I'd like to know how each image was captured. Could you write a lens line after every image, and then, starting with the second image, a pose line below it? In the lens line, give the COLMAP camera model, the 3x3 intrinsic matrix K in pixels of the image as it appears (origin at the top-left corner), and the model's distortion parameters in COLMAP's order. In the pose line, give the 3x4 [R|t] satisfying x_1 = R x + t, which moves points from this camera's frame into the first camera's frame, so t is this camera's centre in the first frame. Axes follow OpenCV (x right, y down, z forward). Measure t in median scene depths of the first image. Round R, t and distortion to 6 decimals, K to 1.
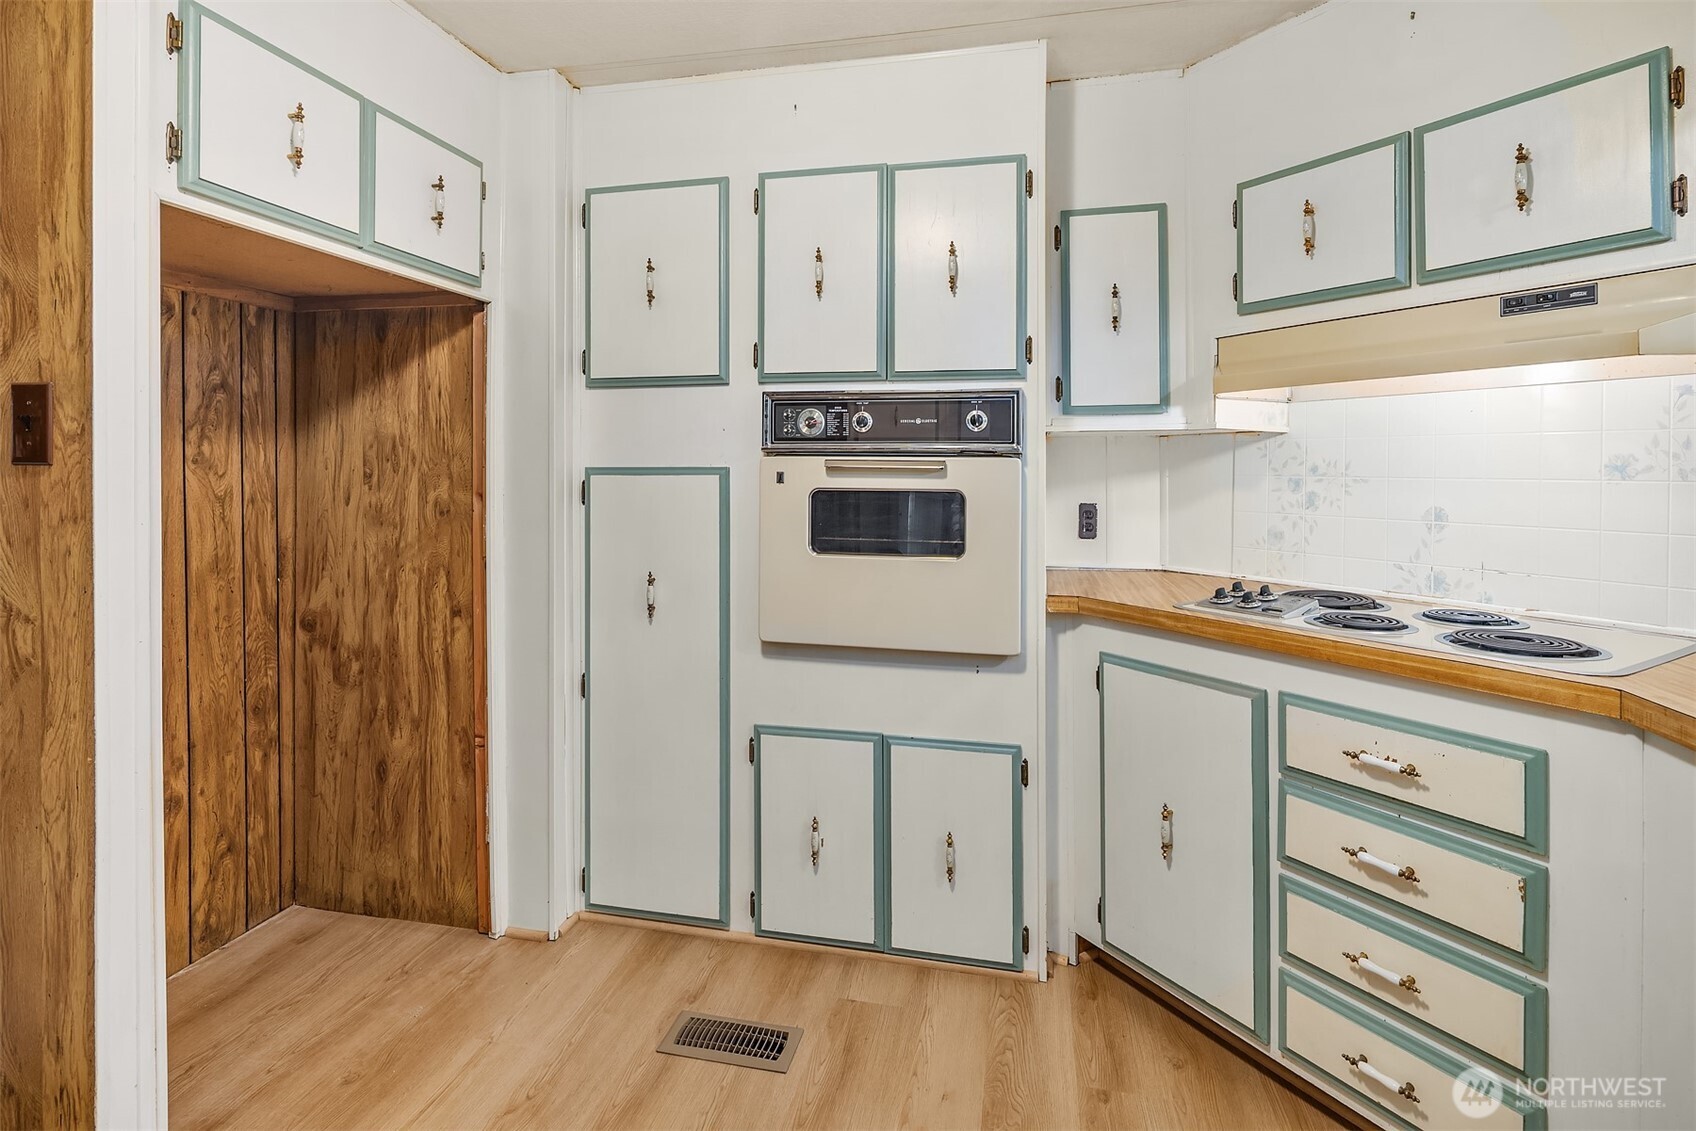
lens RADIAL K [[823.4, 0, 852.4], [0, 823.4, 466.4], [0, 0, 1]] dist [-0.001091, -0.000966]
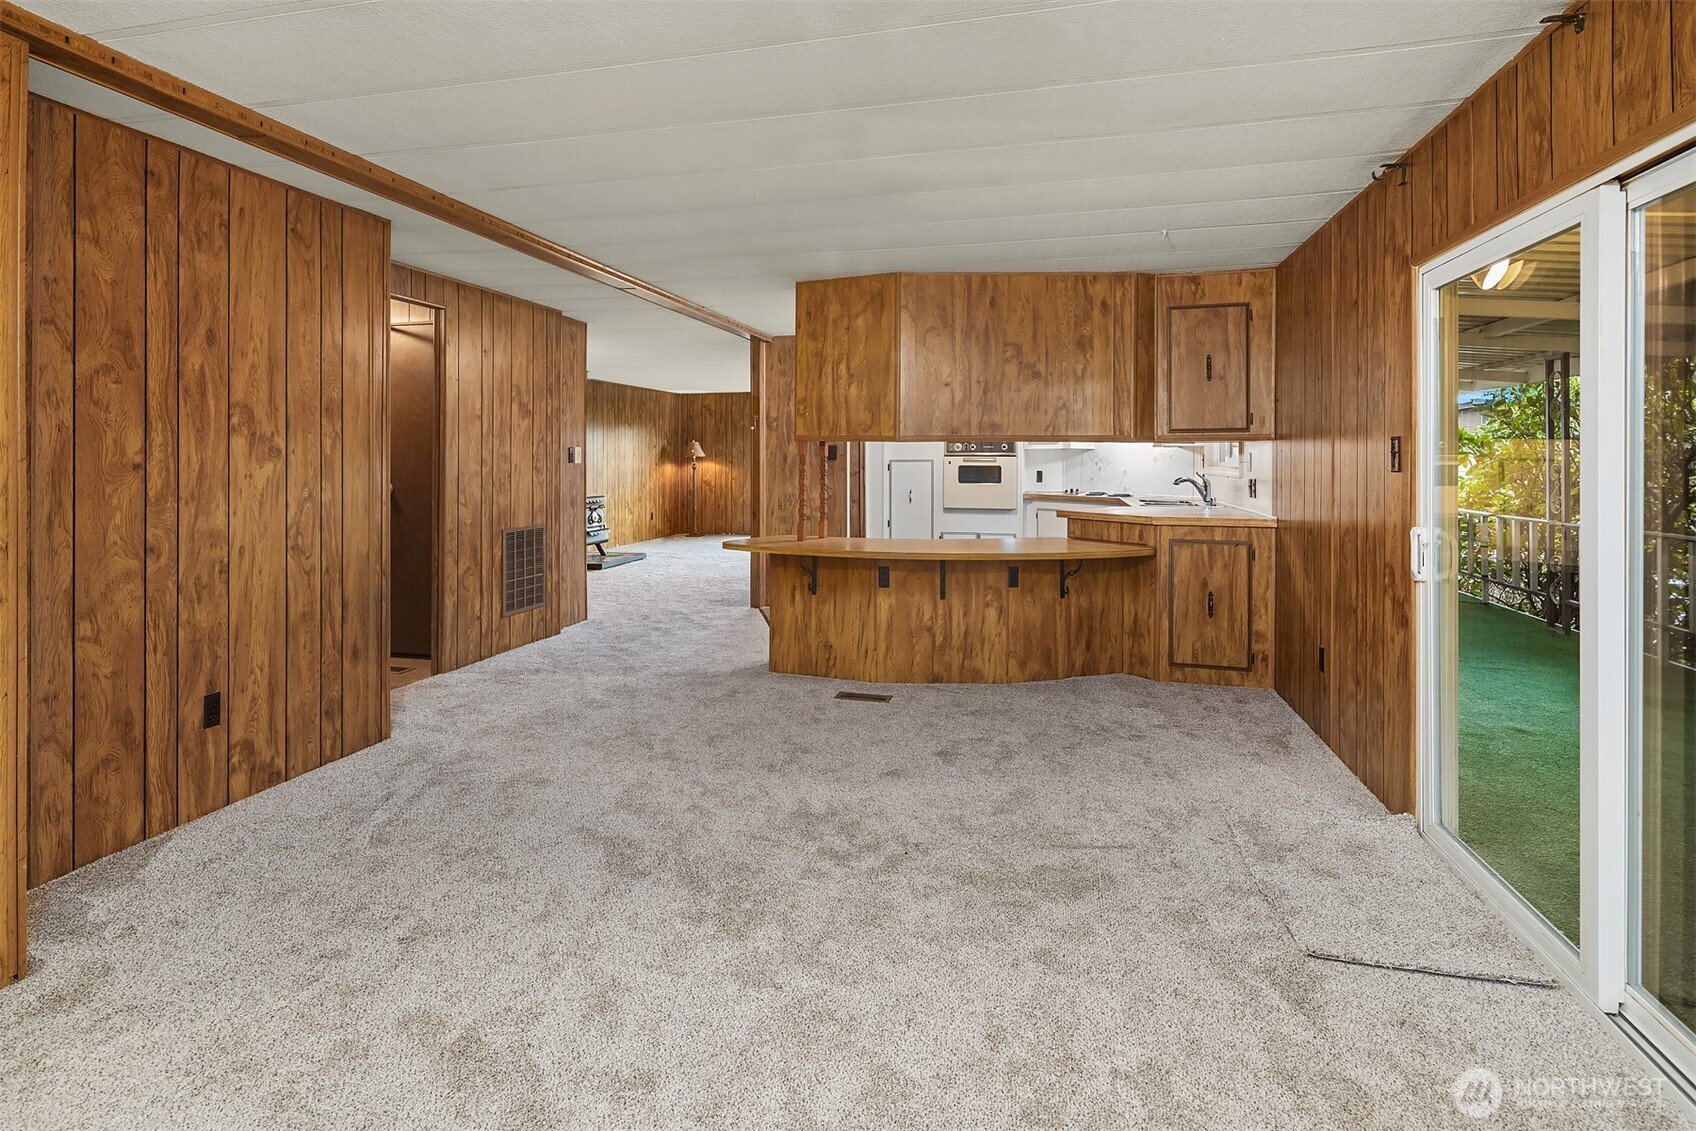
lens RADIAL K [[836.6, 0, 845.5], [0, 836.6, 454.0], [0, 0, 1]] dist [0.000062, -0.000164]
pose [[0.999668, -0.003099, -0.025587, -0.468226], [0.003064, 0.999994, -0.001386, -0.020553], [0.025591, 0.001307, 0.999672, -2.793570]]
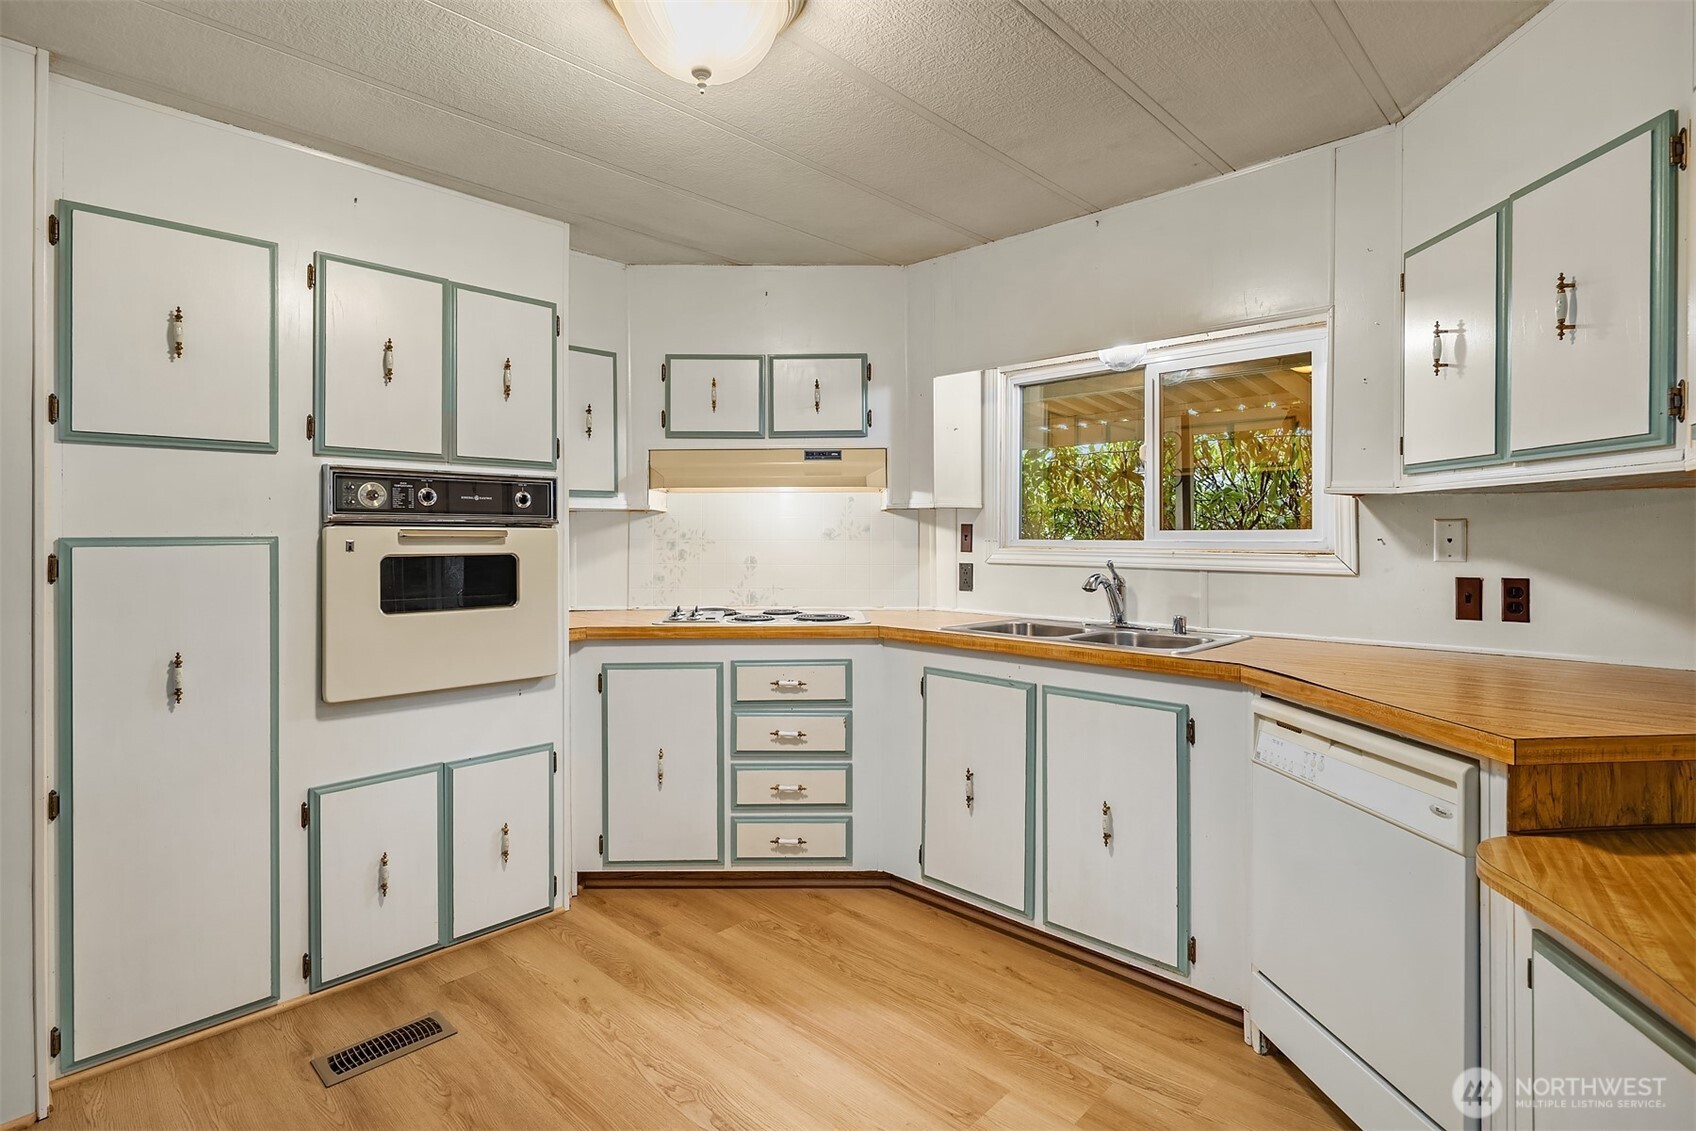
lens RADIAL K [[824.1, 0, 845.7], [0, 824.1, 529.3], [0, 0, 1]] dist [-0.000930, -0.000821]
pose [[0.517107, 0.000768, 0.855921, -0.689059], [-0.000715, 1.000000, -0.000466, -0.008450], [-0.855921, -0.000371, 0.517107, -0.104086]]
